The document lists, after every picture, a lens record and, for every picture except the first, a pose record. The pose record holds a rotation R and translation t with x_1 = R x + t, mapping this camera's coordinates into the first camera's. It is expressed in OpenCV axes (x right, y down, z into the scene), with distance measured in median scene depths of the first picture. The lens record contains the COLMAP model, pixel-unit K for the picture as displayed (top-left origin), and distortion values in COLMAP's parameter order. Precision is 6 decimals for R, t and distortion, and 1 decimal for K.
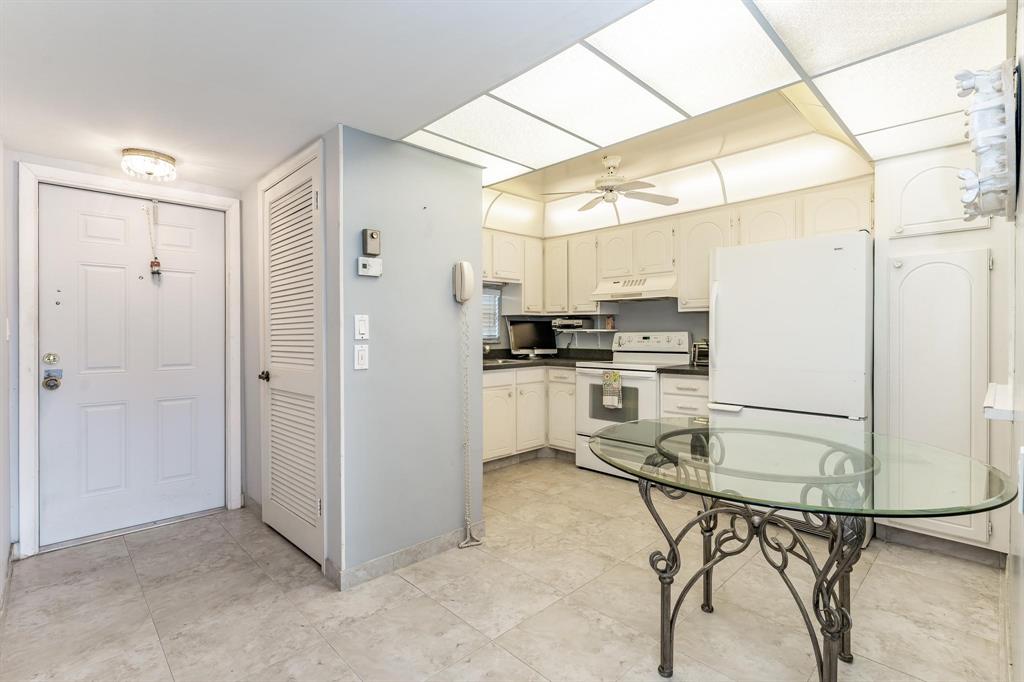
lens RADIAL K [[484.3, 0, 511.8], [0, 484.3, 336.5], [0, 0, 1]] dist [0.000321, 0.000026]
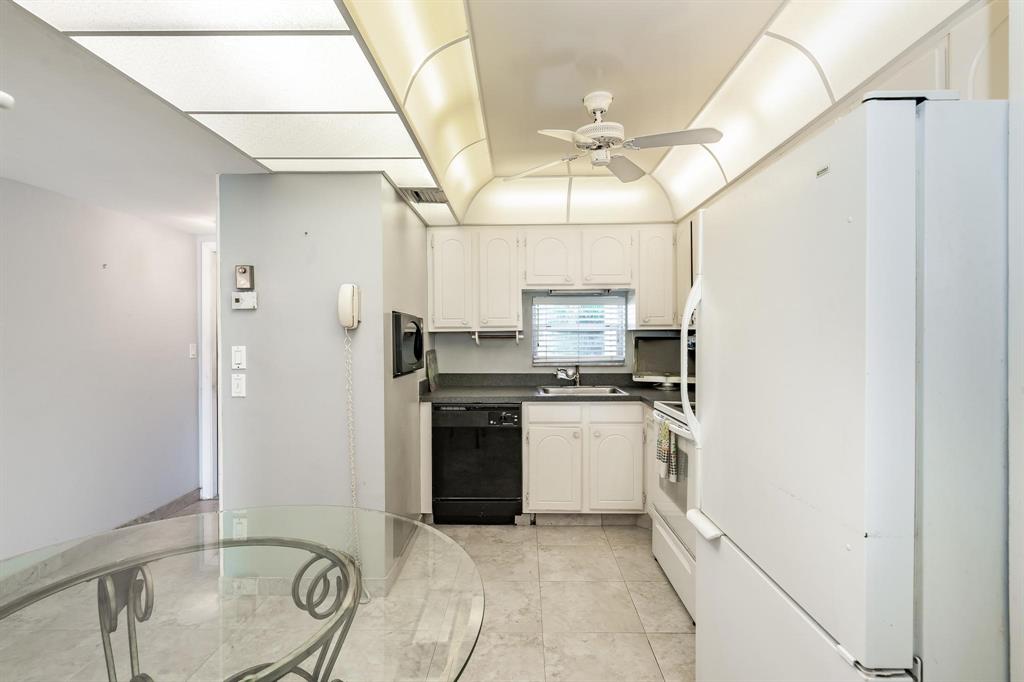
lens RADIAL K [[501.1, 0, 512.0], [0, 501.1, 341.0], [0, 0, 1]] dist [0.001153, 0.000208]
pose [[0.695319, 0.009963, -0.718632, 0.884151], [-0.005074, 0.999947, 0.008953, -0.067039], [0.718683, -0.002578, 0.695333, 0.644912]]
